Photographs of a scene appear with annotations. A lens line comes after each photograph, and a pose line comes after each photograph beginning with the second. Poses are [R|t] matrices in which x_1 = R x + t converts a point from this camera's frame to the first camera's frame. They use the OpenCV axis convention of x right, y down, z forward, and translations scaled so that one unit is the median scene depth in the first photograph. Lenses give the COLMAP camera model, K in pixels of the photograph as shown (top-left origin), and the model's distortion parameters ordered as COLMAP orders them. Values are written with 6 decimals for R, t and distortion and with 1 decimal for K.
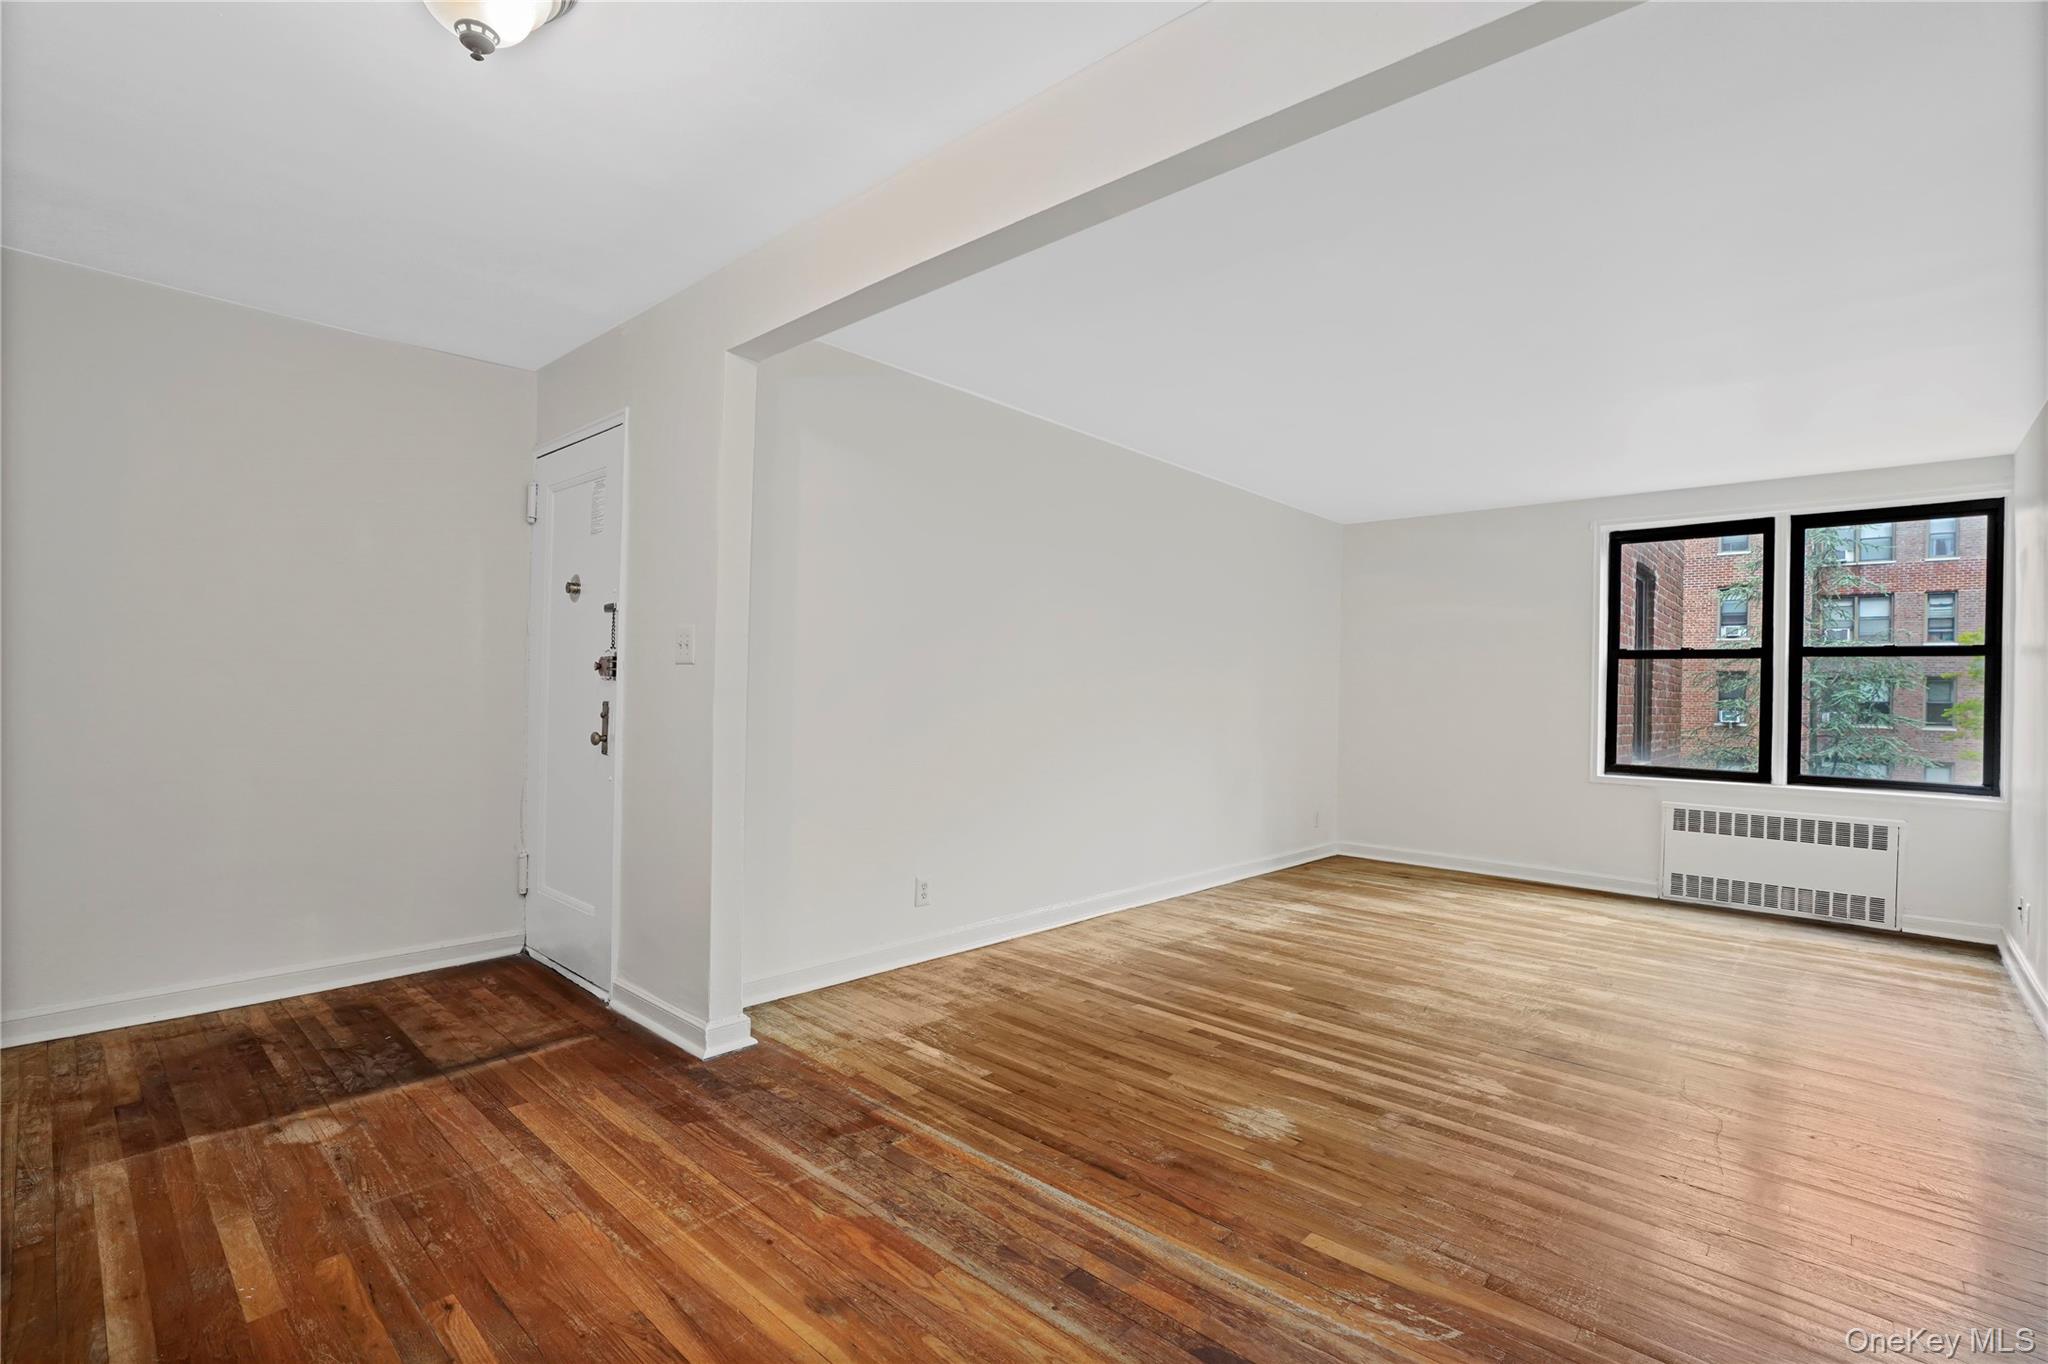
lens RADIAL K [[942.4, 0, 1037.3], [0, 942.4, 692.7], [0, 0, 1]] dist [-0.055312, 0.026909]
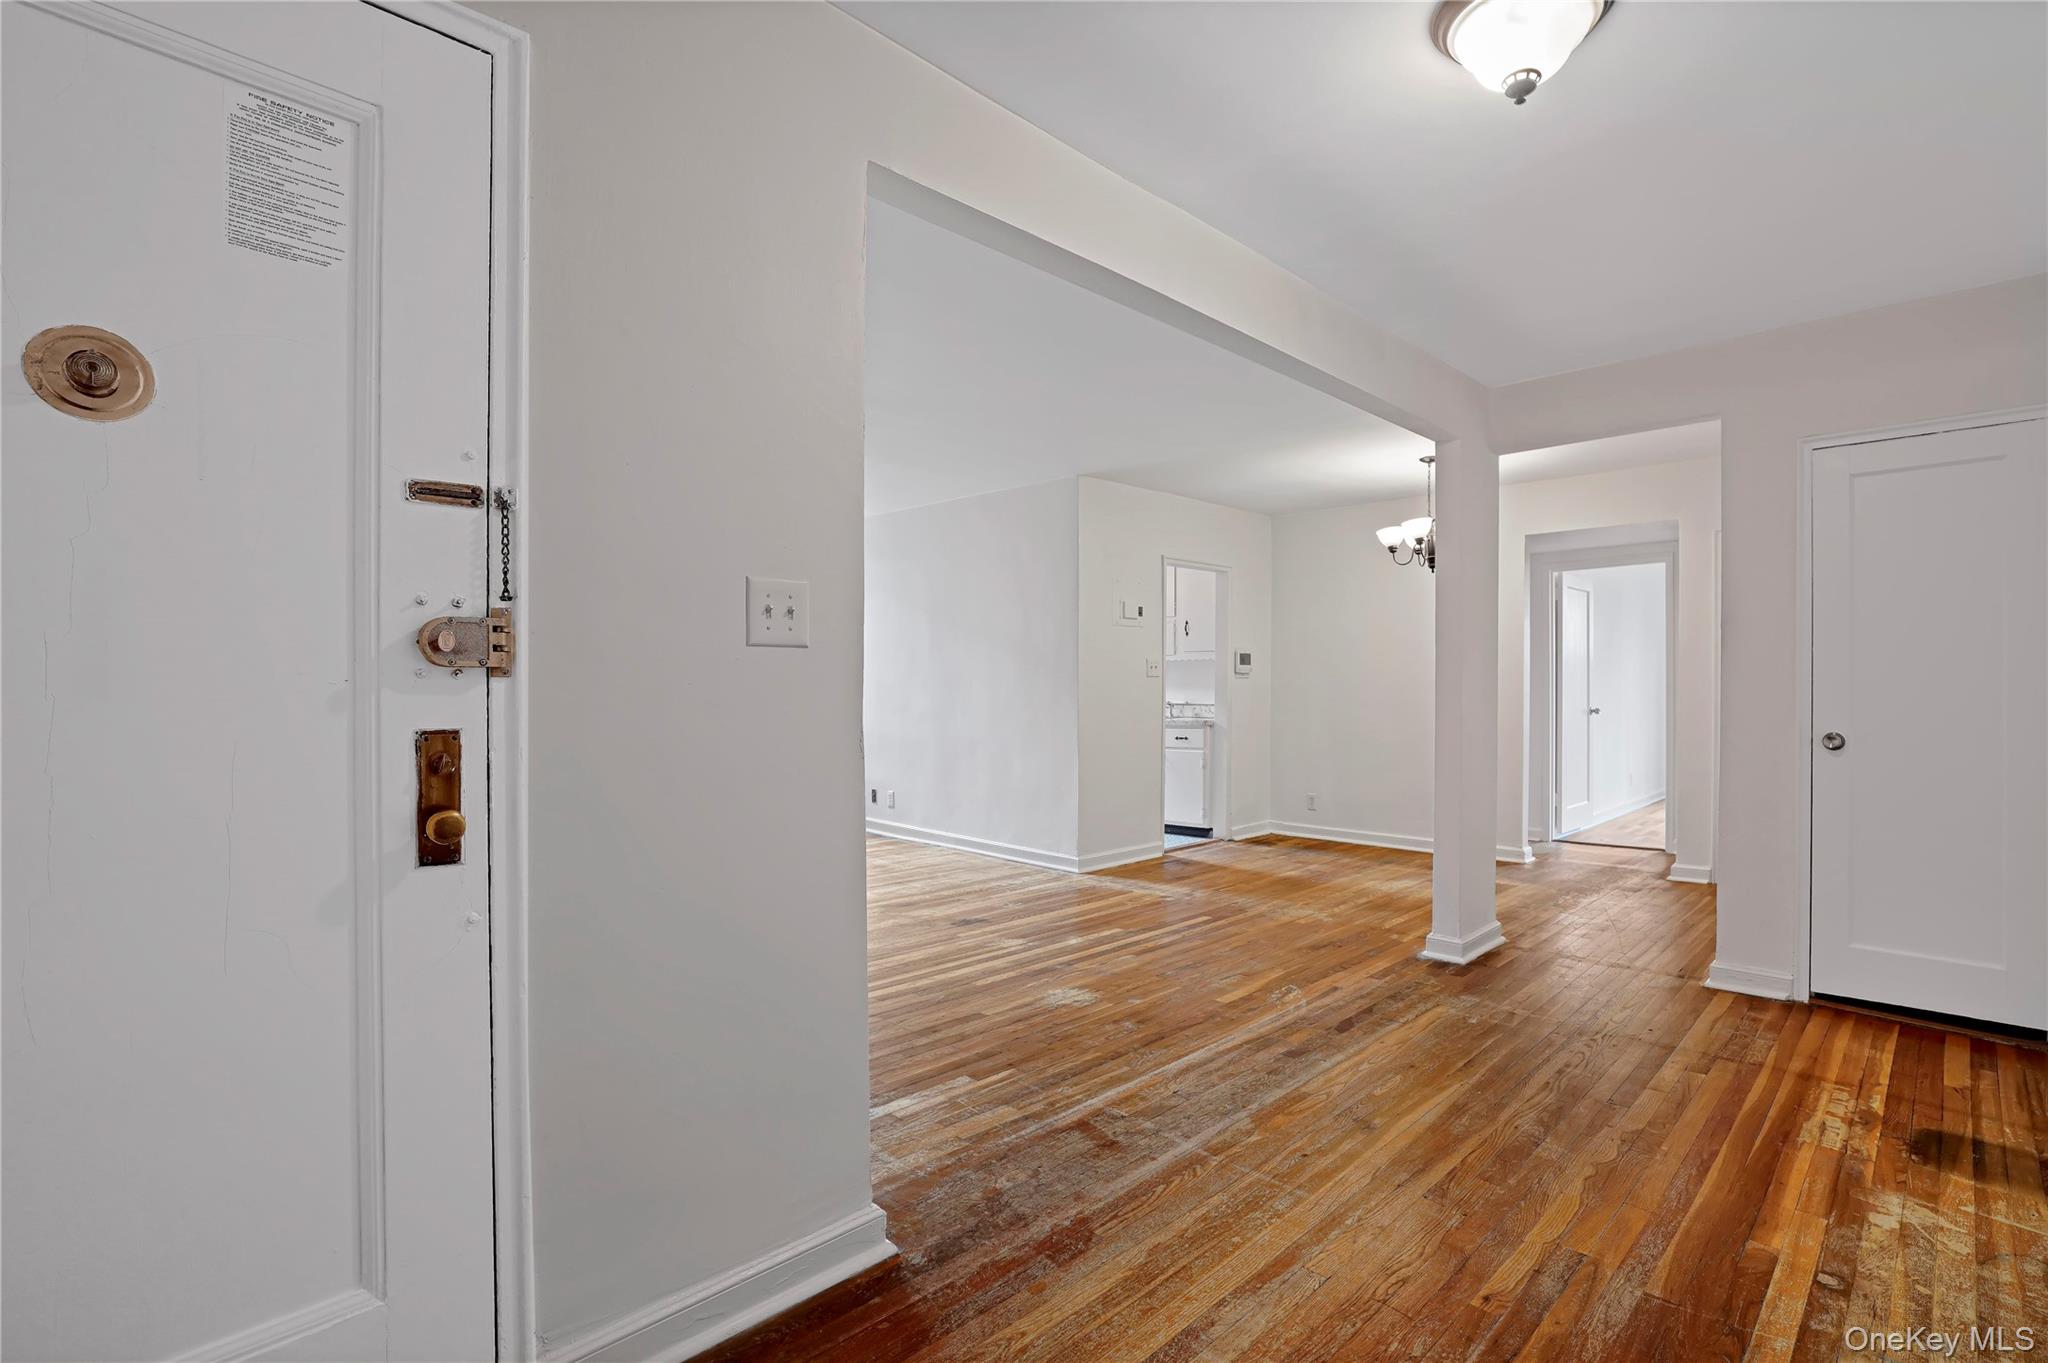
lens RADIAL K [[965.8, 0, 1042.5], [0, 965.8, 683.2], [0, 0, 1]] dist [-0.061142, 0.029312]
pose [[0.046045, -0.023328, 0.998667, -1.019965], [0.001183, 0.999728, 0.023299, -0.022430], [-0.998939, 0.000109, 0.046060, 0.871675]]
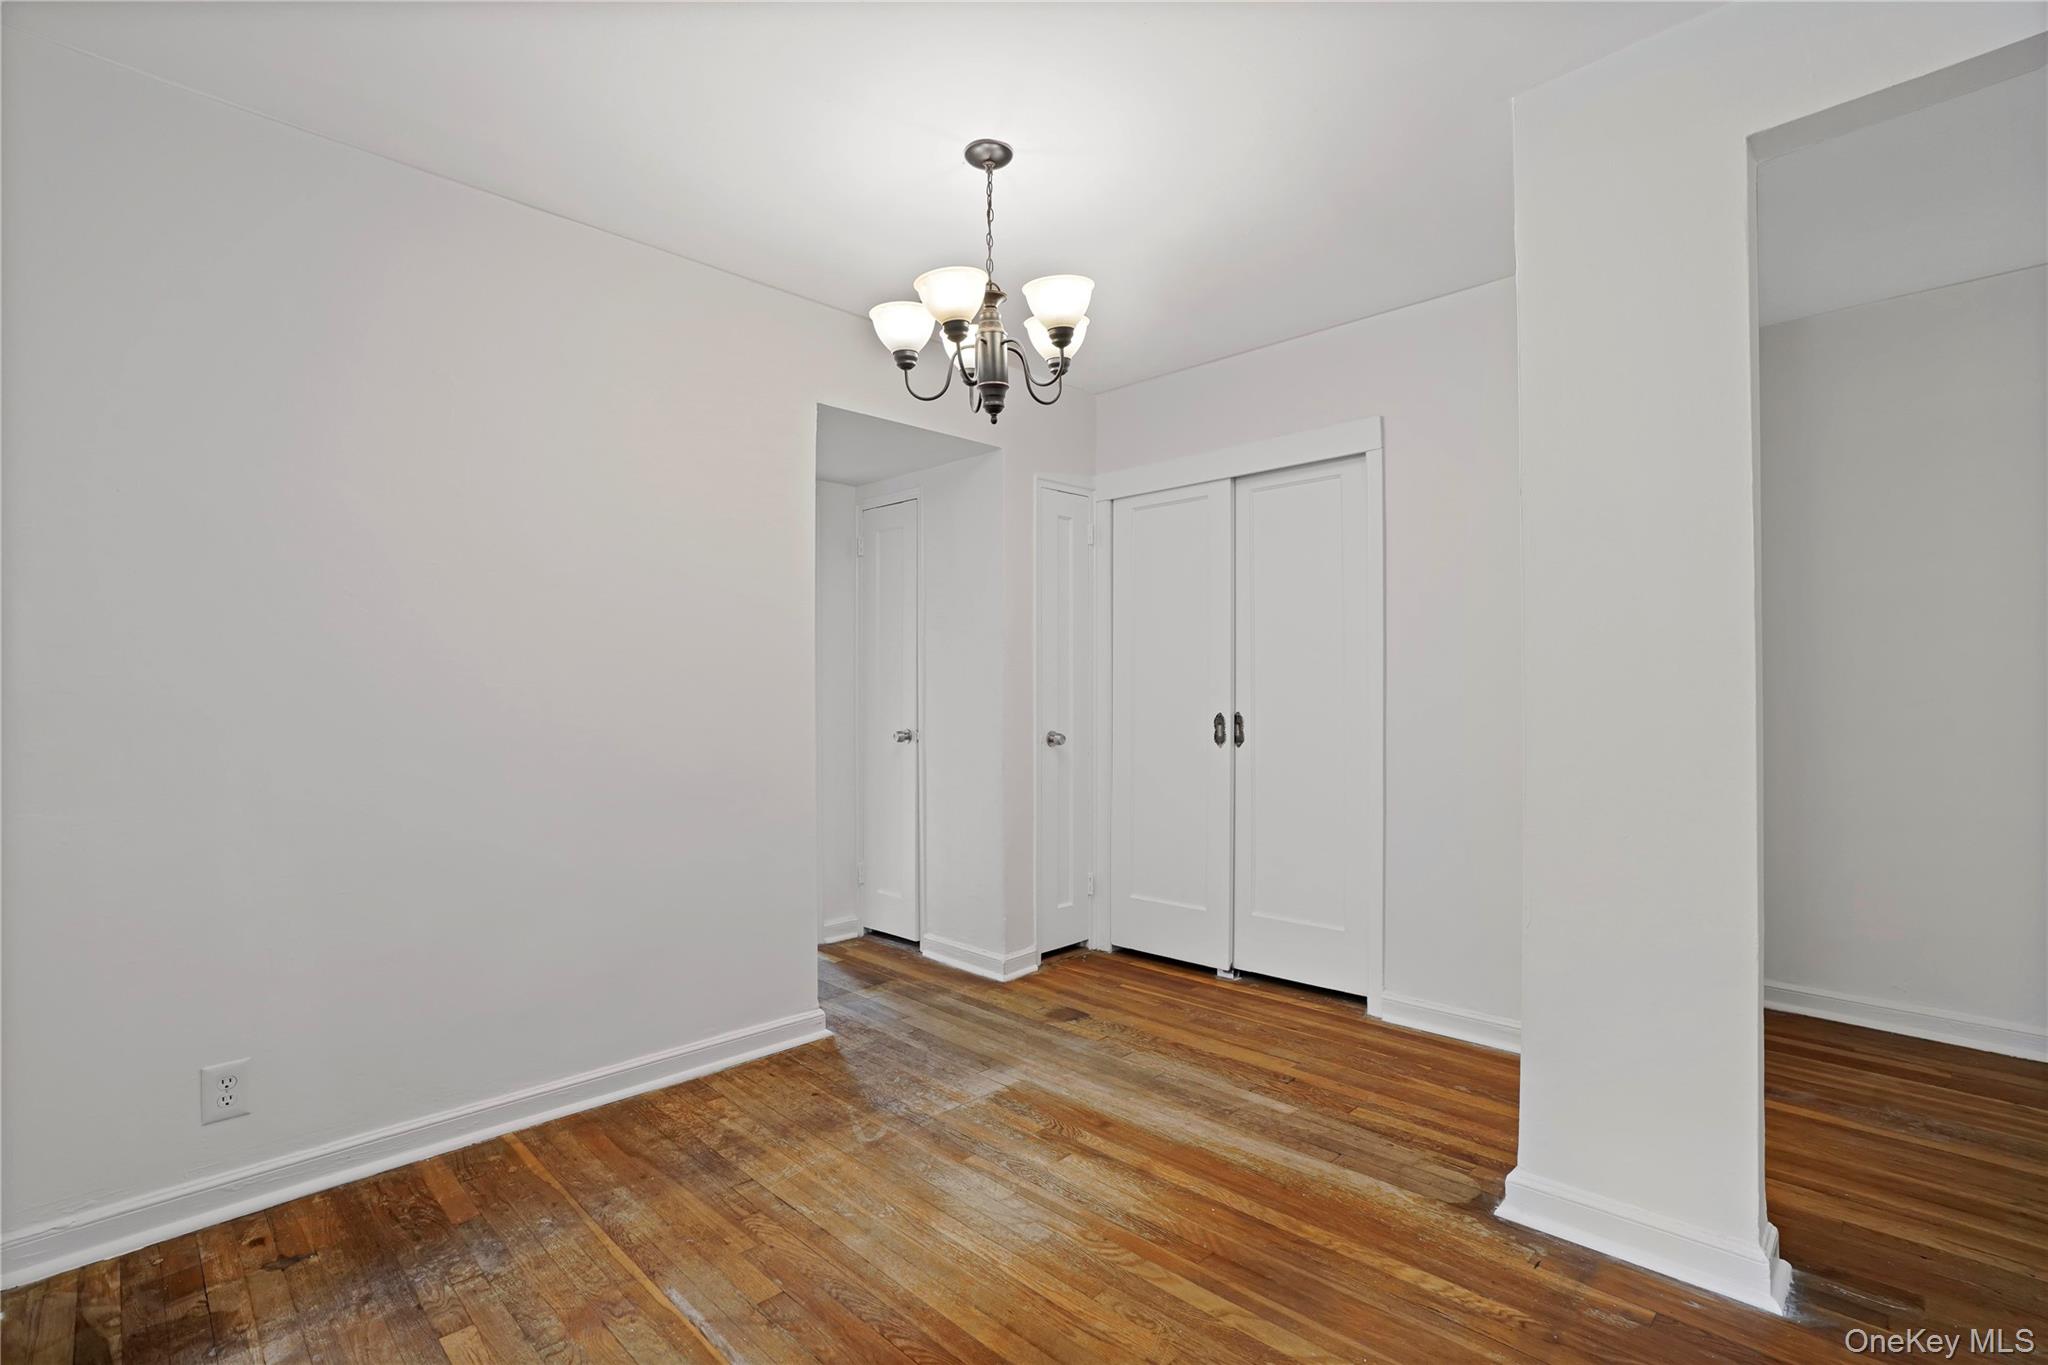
lens RADIAL K [[943.9, 0, 1045.2], [0, 943.9, 690.8], [0, 0, 1]] dist [-0.054872, 0.026119]
pose [[-0.999435, -0.017969, 0.028401, 0.886555], [-0.018082, 0.999830, -0.003722, 0.031342], [-0.028330, -0.004234, -0.999590, 0.973075]]
